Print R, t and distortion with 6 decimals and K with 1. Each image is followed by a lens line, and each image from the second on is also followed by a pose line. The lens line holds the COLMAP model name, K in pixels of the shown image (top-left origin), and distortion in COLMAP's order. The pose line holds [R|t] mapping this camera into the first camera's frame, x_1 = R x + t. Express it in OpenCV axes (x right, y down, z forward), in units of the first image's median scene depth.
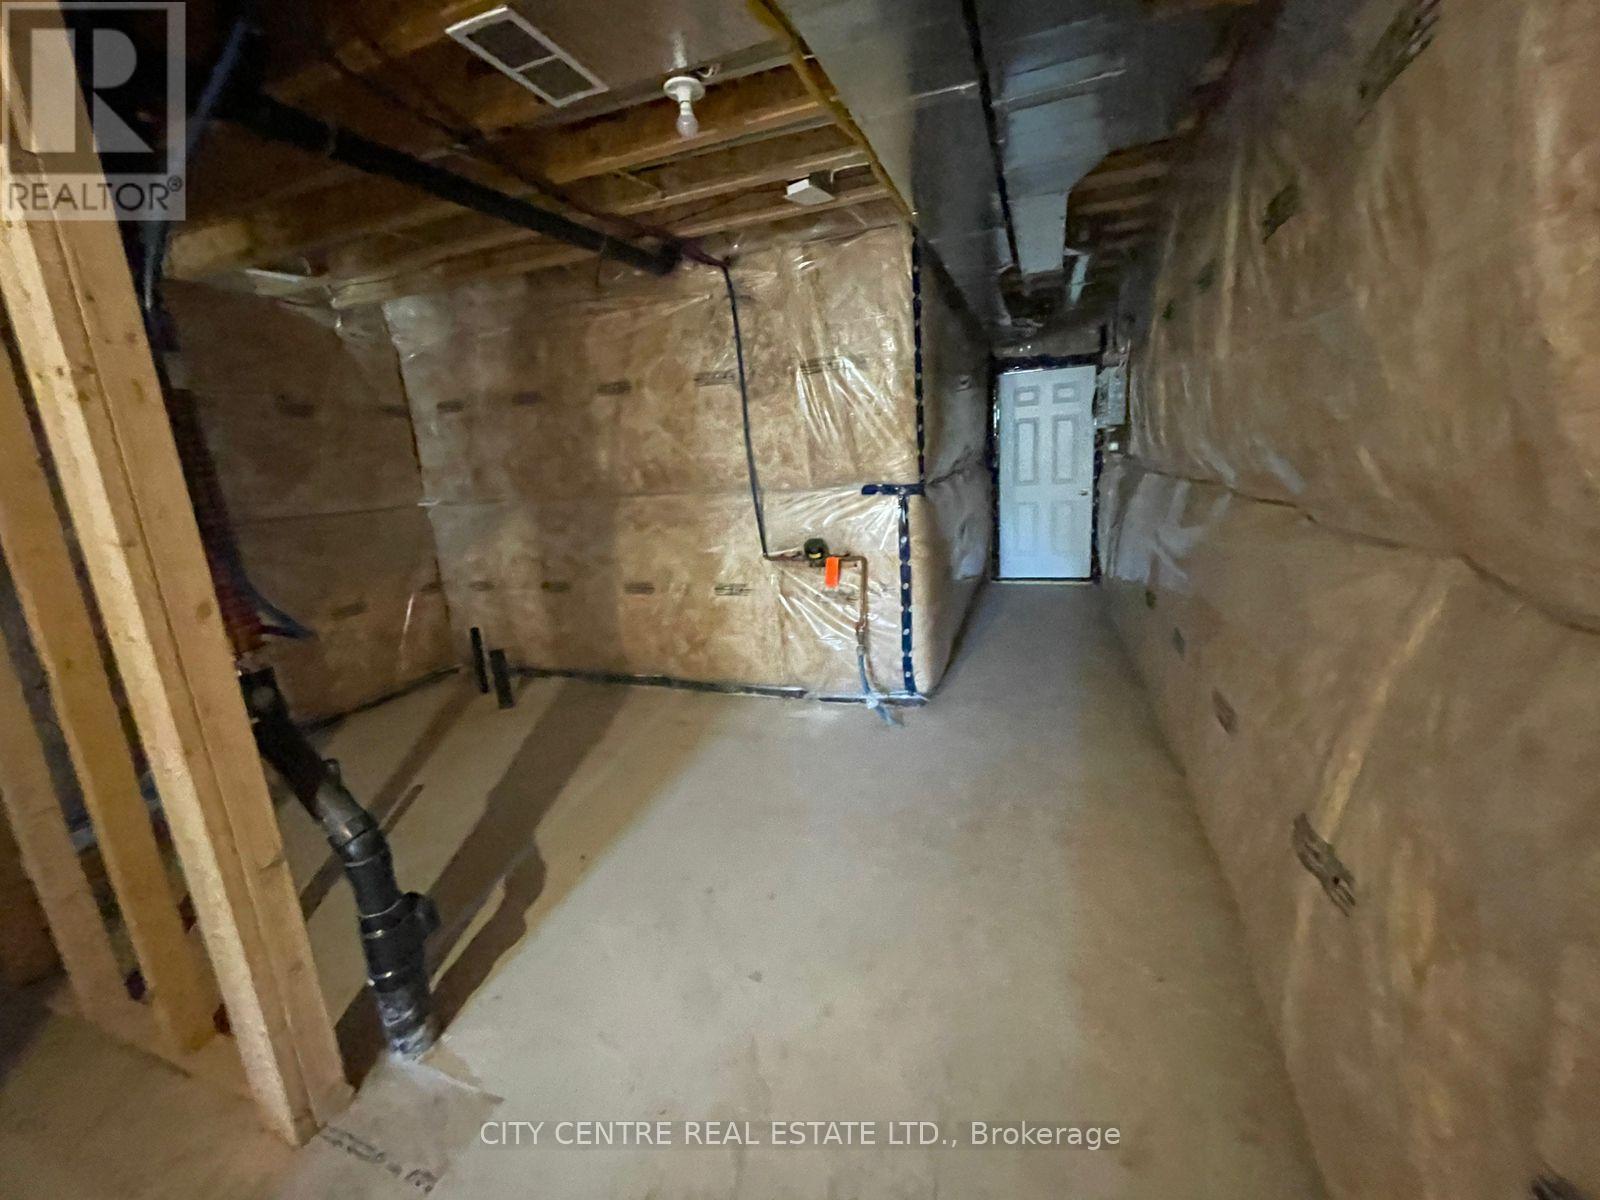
lens RADIAL K [[643.8, 0, 798.9], [0, 643.8, 597.6], [0, 0, 1]] dist [-0.002933, -0.000028]
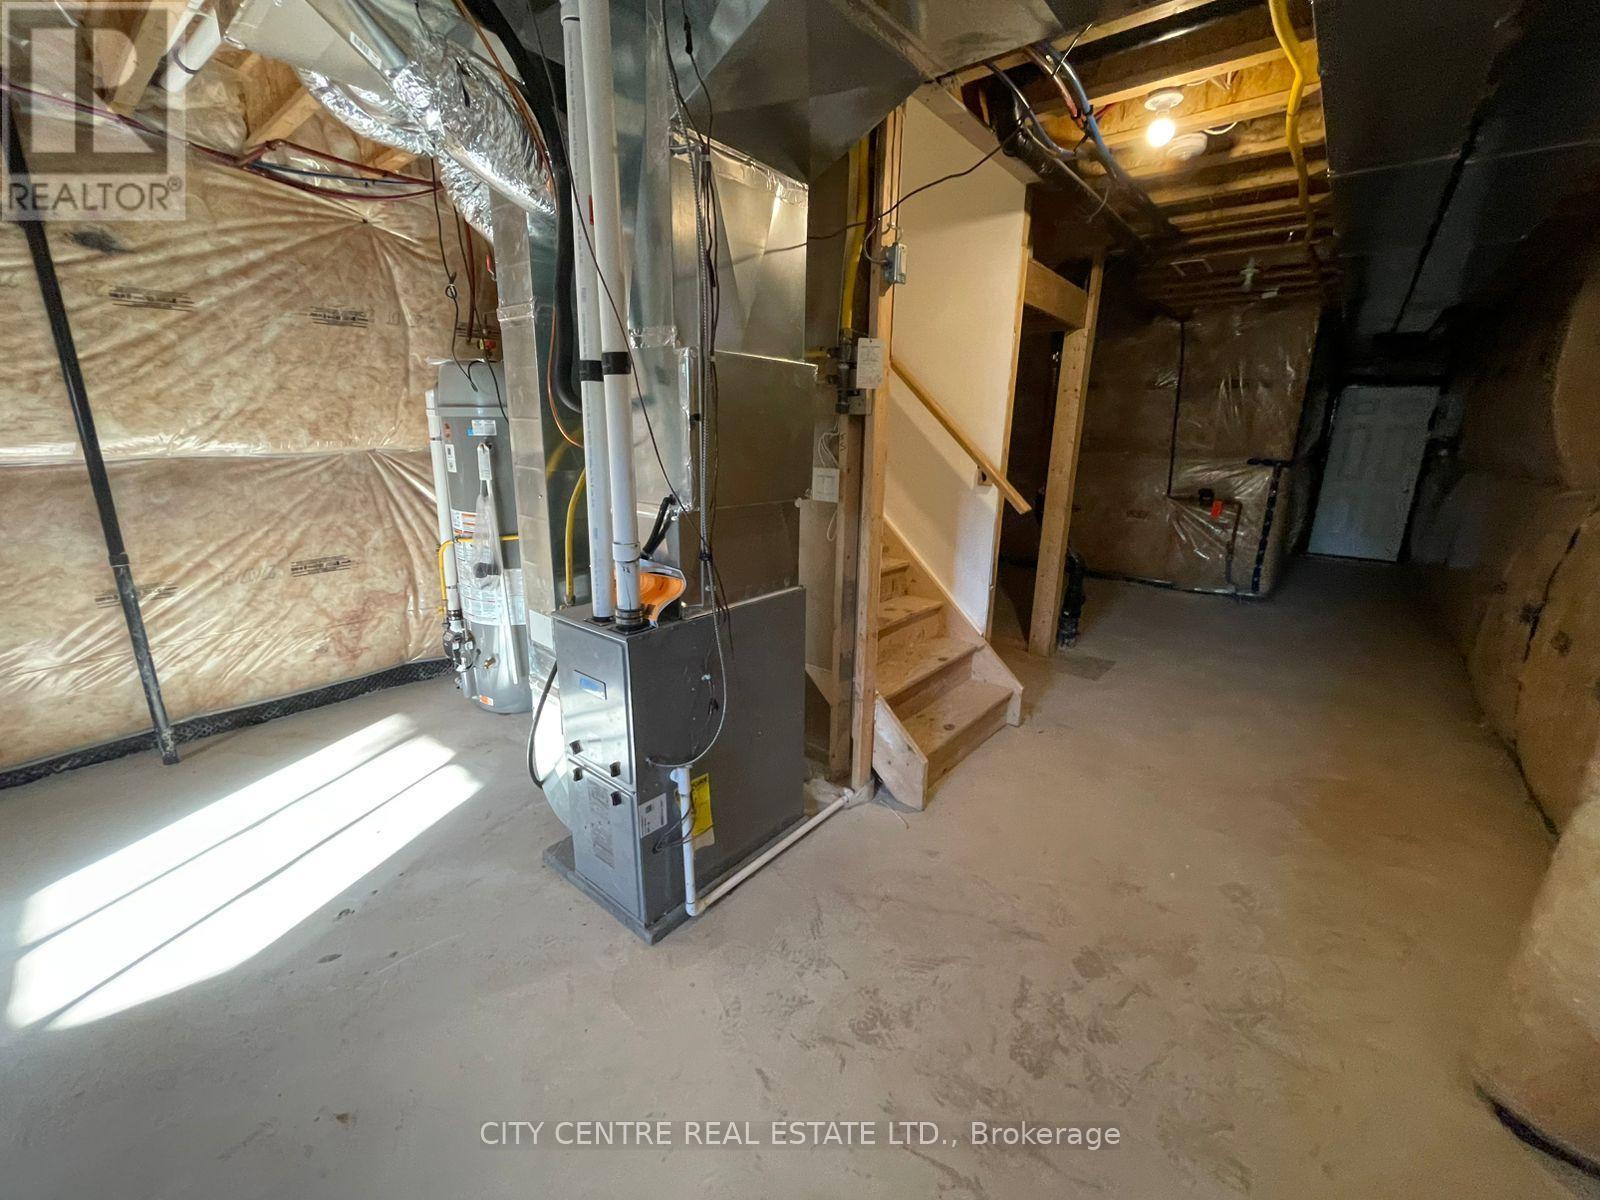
lens RADIAL K [[643.8, 0, 803.5], [0, 643.8, 595.4], [0, 0, 1]] dist [-0.002933, -0.000028]
pose [[0.941906, 0.166997, -0.291418, -0.436210], [-0.156773, 0.985915, 0.058264, 0.252210], [0.297043, -0.009192, 0.954820, -0.900596]]
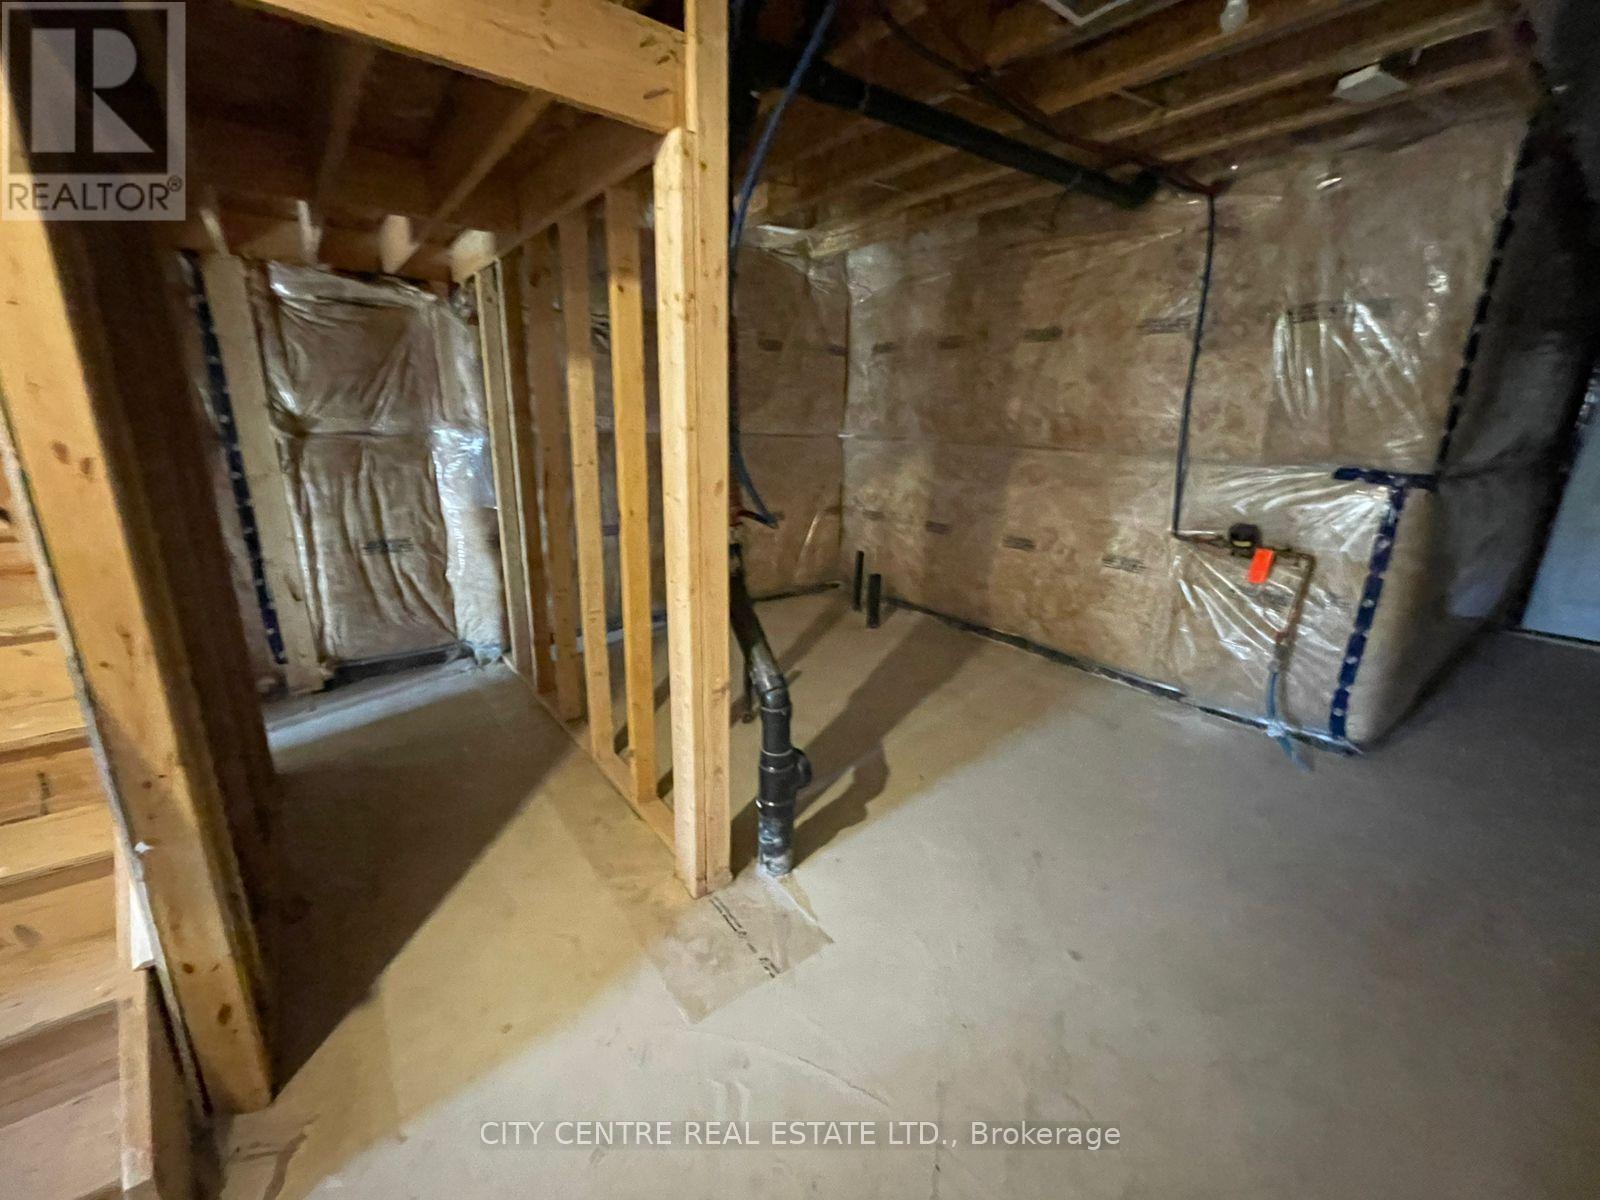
lens RADIAL K [[643.8, 0, 799.4], [0, 643.8, 597.3], [0, 0, 1]] dist [-0.002933, -0.000028]
pose [[0.841894, 0.227003, -0.489575, -0.035947], [-0.195909, 0.973894, 0.114676, 0.021540], [0.502826, -0.000633, 0.864387, -0.021051]]
